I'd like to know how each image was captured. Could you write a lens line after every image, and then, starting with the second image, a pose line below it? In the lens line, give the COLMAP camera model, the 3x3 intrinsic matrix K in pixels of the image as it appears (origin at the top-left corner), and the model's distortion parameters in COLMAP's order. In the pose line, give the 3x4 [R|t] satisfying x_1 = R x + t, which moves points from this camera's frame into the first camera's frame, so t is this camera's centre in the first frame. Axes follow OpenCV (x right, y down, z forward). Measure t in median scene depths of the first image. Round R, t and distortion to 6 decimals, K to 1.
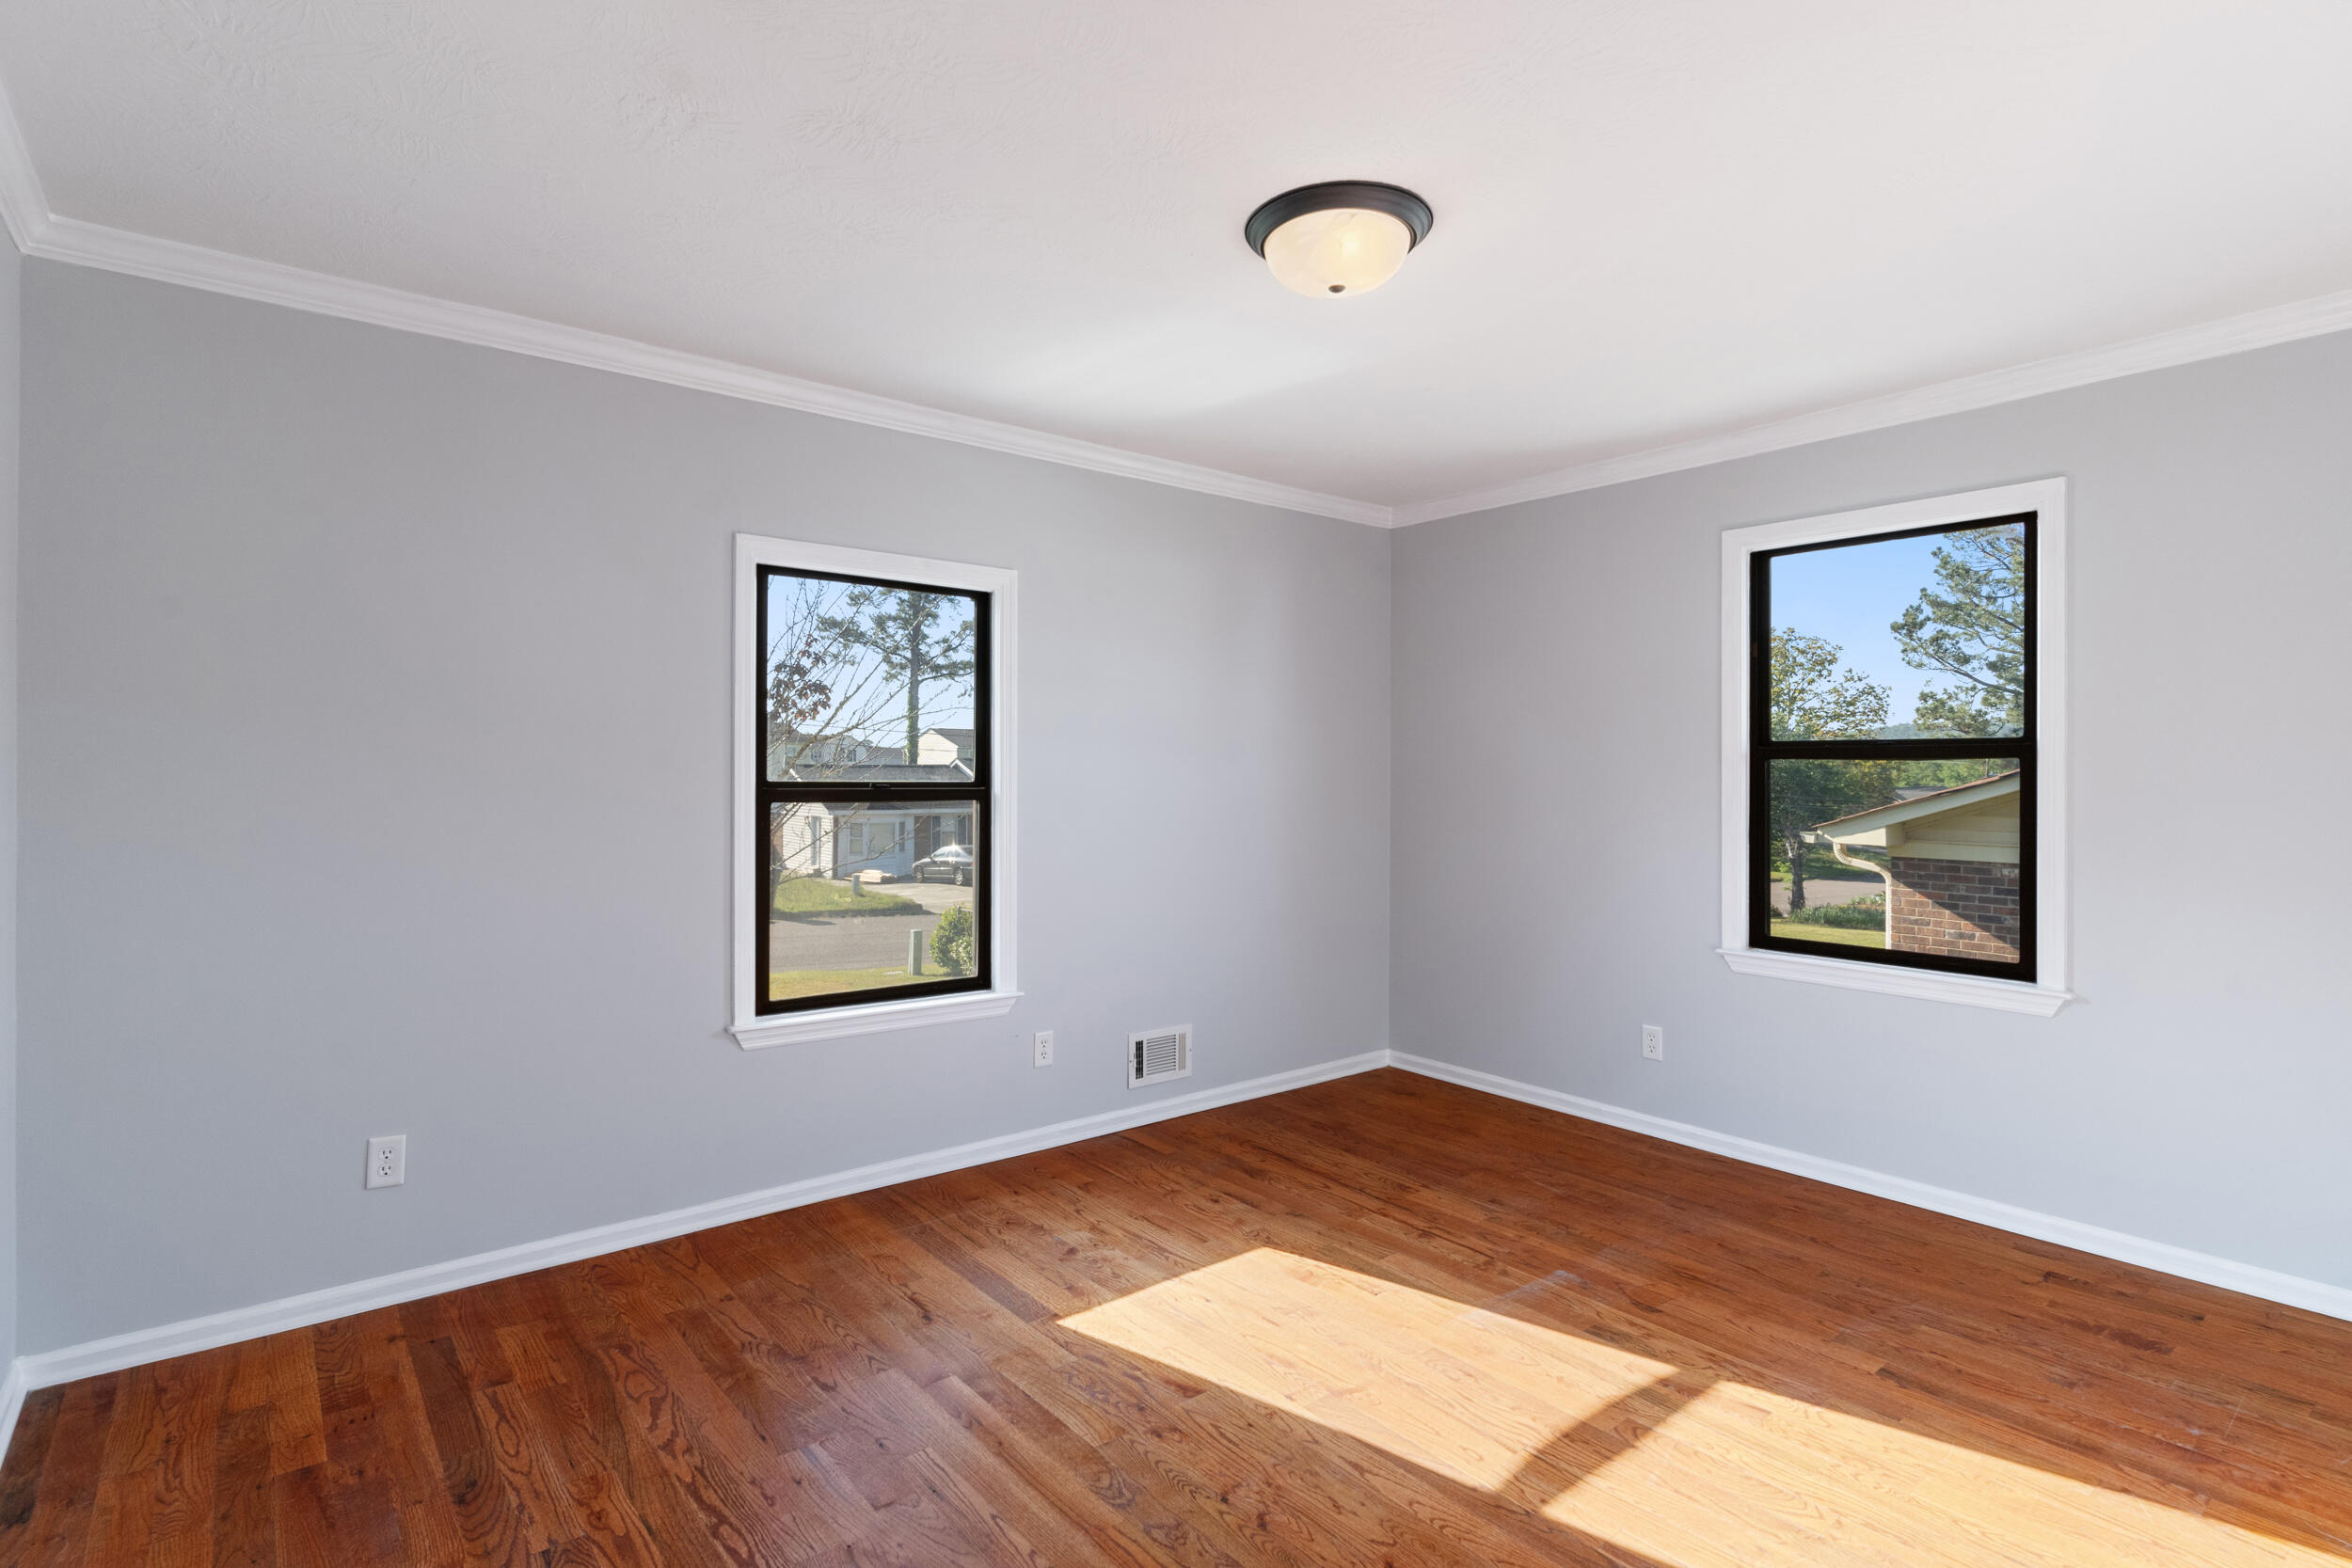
lens RADIAL K [[1133.6, 0, 1163.3], [0, 1133.6, 746.7], [0, 0, 1]] dist [0.003090, -0.000356]
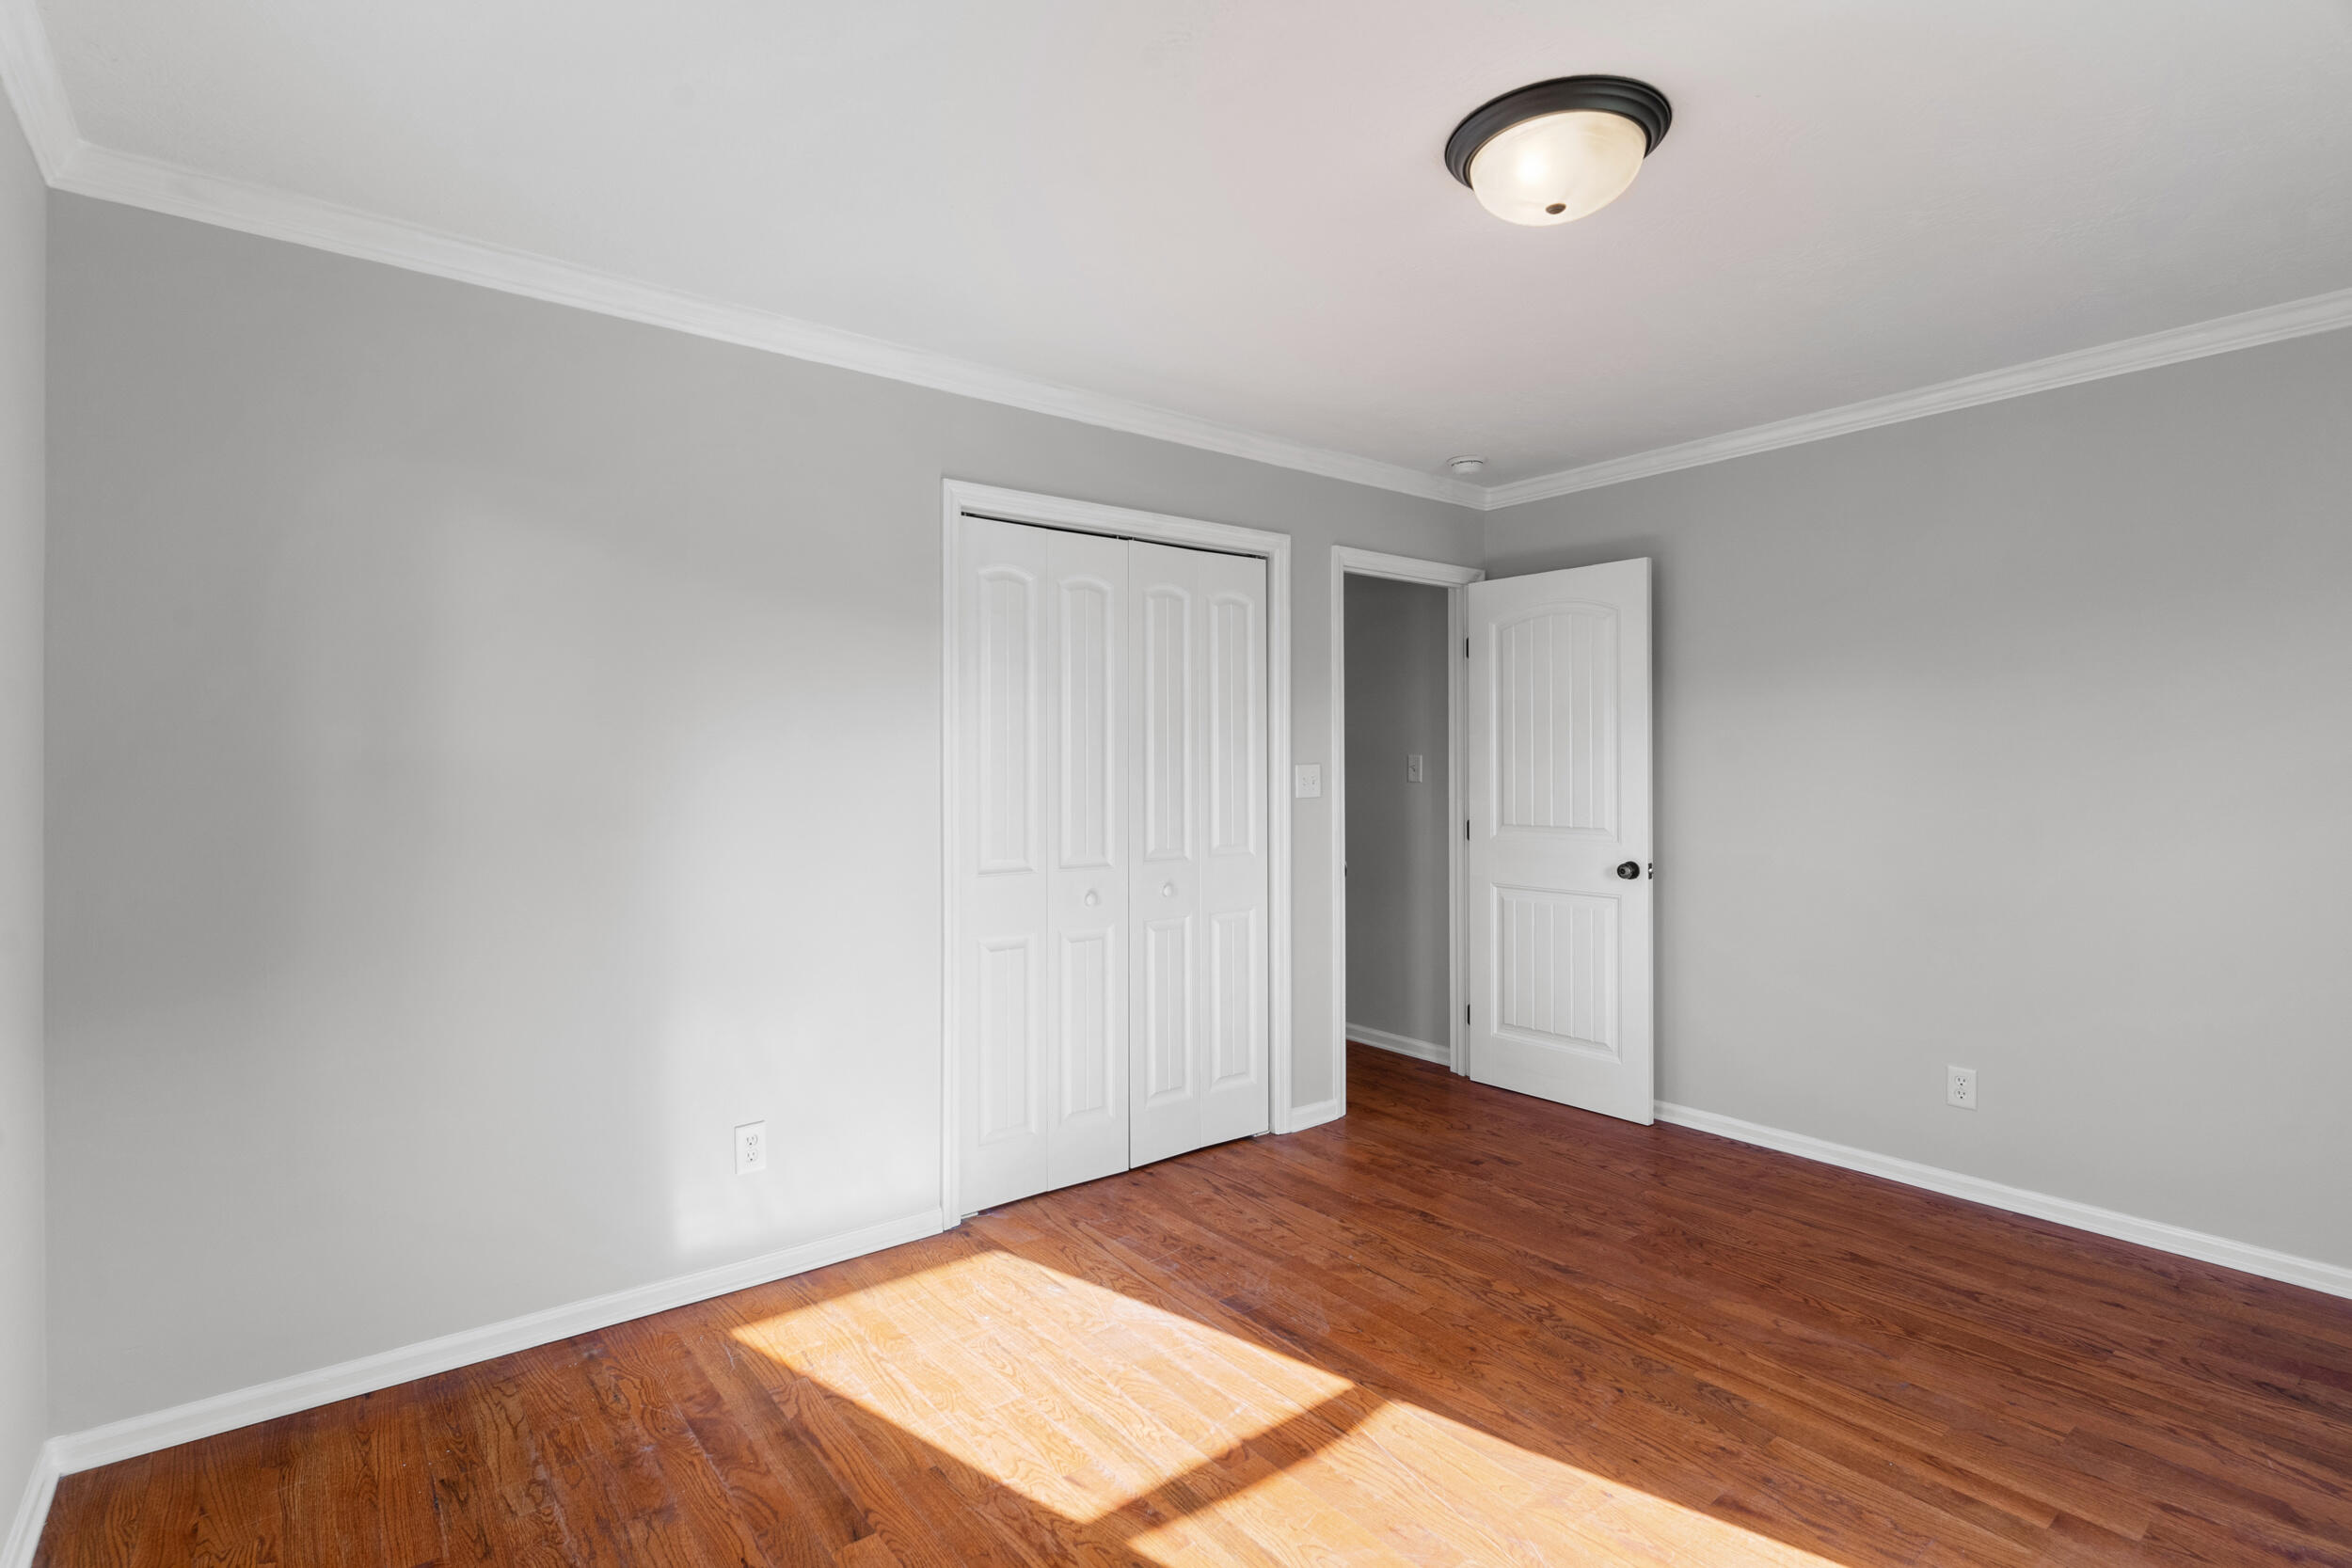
lens RADIAL K [[1133.6, 0, 1163.3], [0, 1133.6, 746.7], [0, 0, 1]] dist [0.003090, -0.000356]
pose [[-0.999971, -0.001811, 0.007334, 0.488786], [-0.001995, 0.999681, -0.025195, 0.033348], [-0.007286, -0.025209, -0.999656, 2.073209]]
